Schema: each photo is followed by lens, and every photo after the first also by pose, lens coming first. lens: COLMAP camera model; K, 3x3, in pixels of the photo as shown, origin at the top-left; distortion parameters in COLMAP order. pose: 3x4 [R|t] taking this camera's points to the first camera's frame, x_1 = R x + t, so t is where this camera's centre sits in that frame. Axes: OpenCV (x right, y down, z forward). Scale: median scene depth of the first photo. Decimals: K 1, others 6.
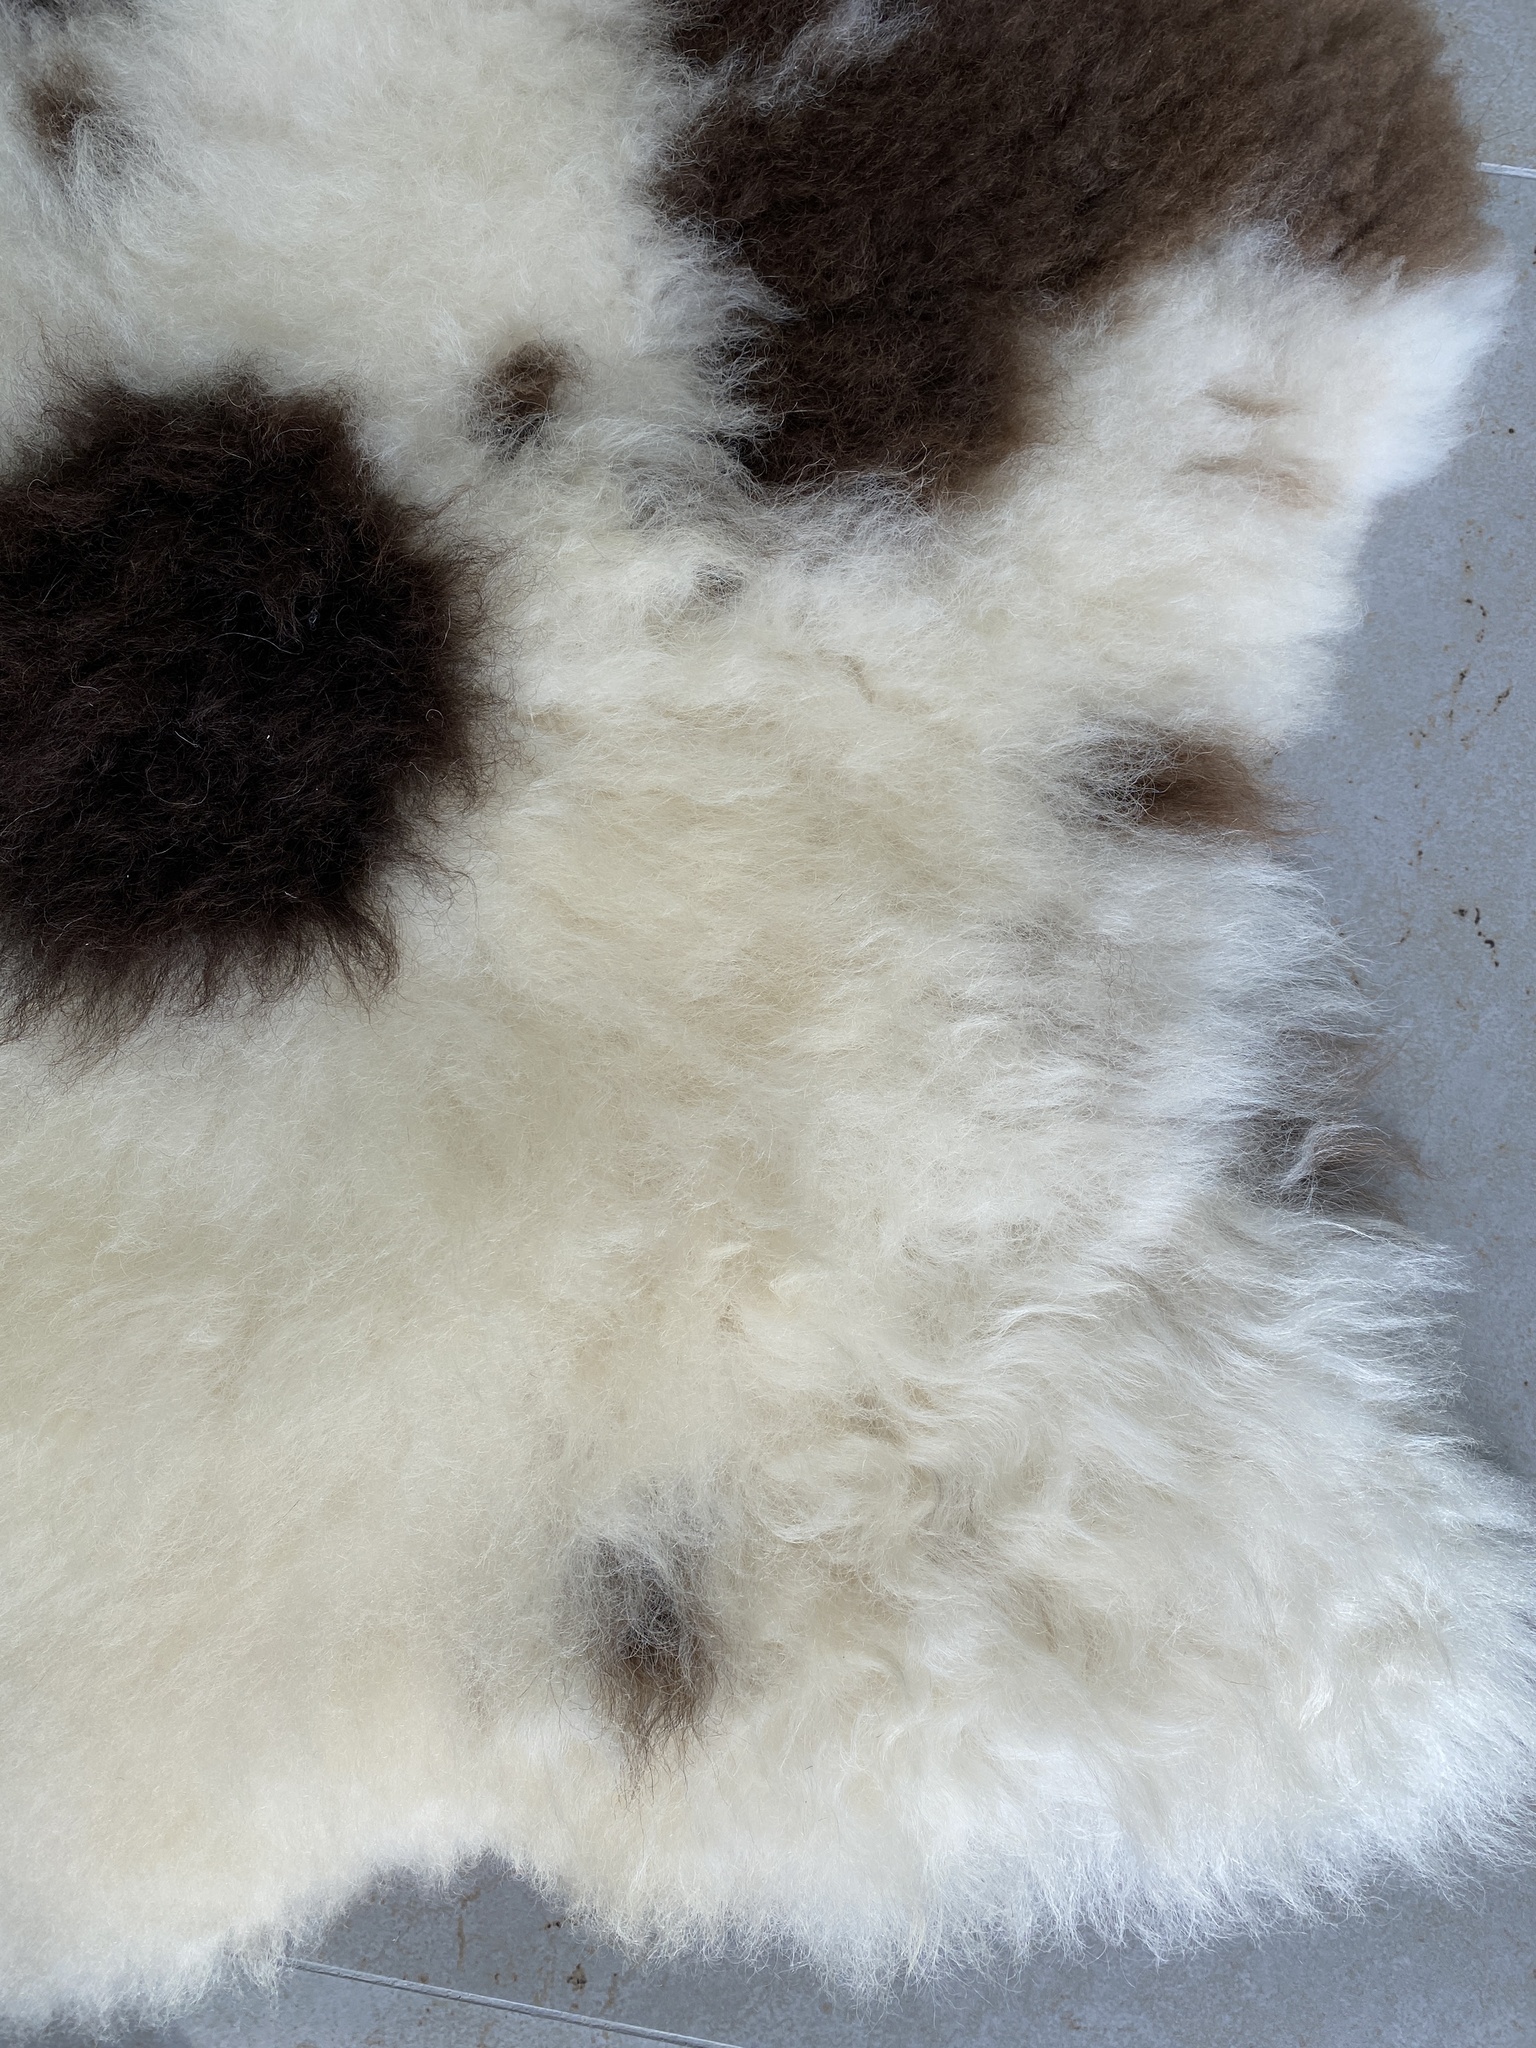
lens RADIAL K [[1497.9, 0, 773.5], [0, 1497.9, 982.2], [0, 0, 1]] dist [0.001279, -0.046385]
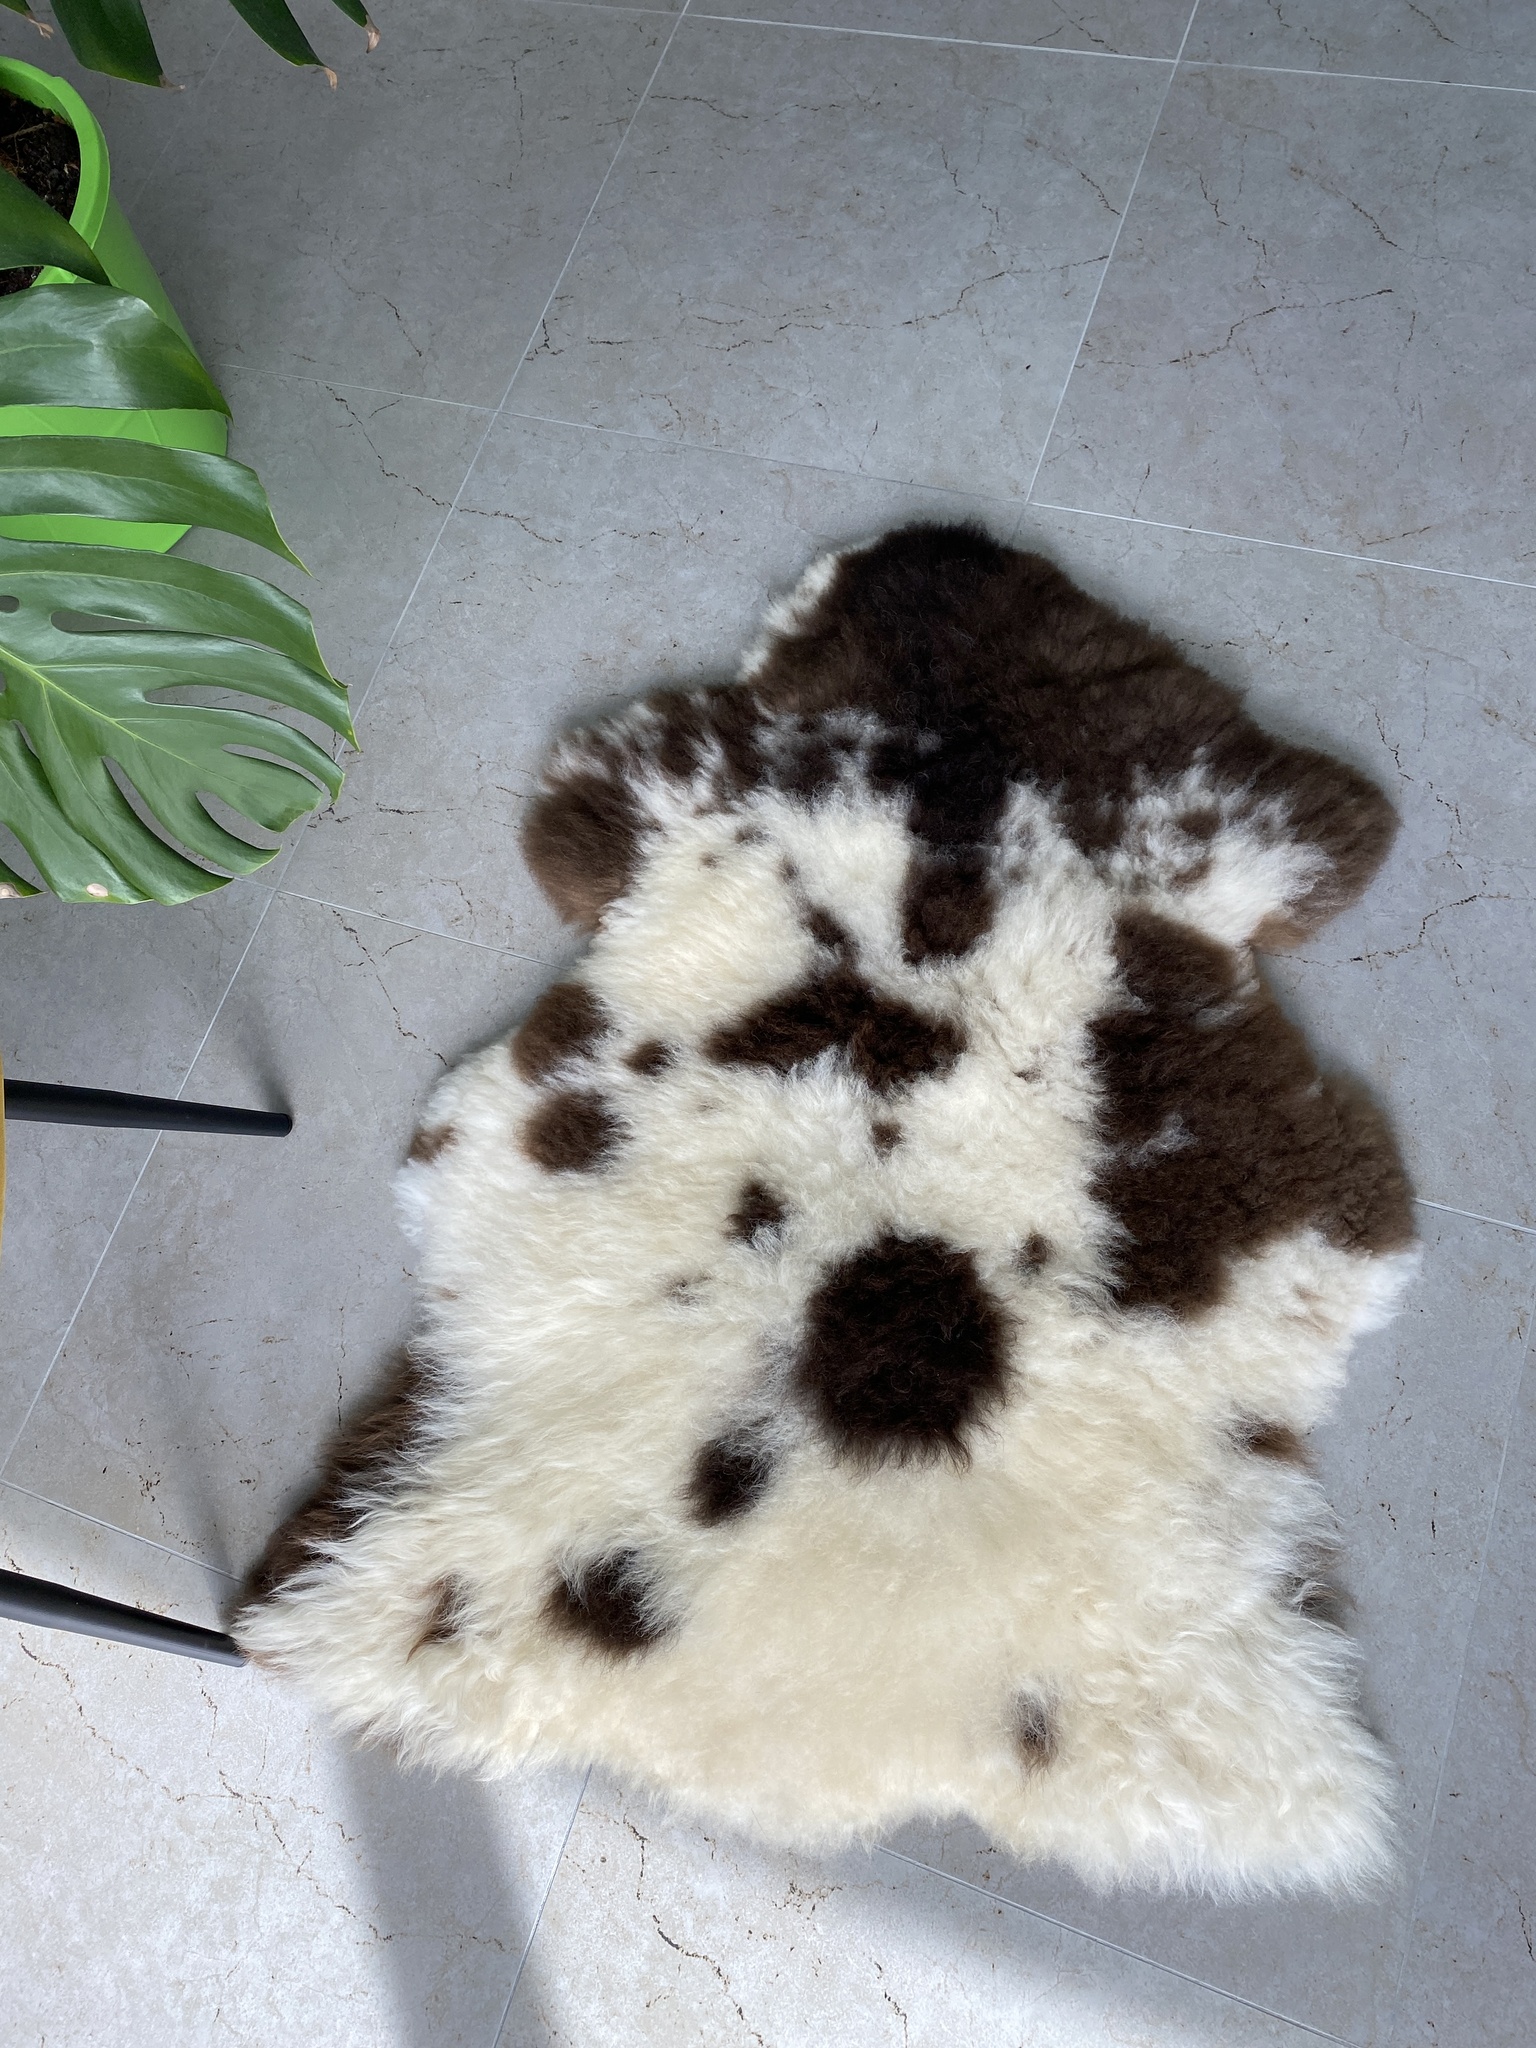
lens RADIAL K [[1497.9, 0, 773.5], [0, 1497.9, 982.2], [0, 0, 1]] dist [0.001279, -0.046385]
pose [[0.972458, 0.103445, -0.208865, -0.116909], [-0.147445, 0.967052, -0.207534, -0.245509], [0.180515, 0.232614, 0.955670, -1.961976]]
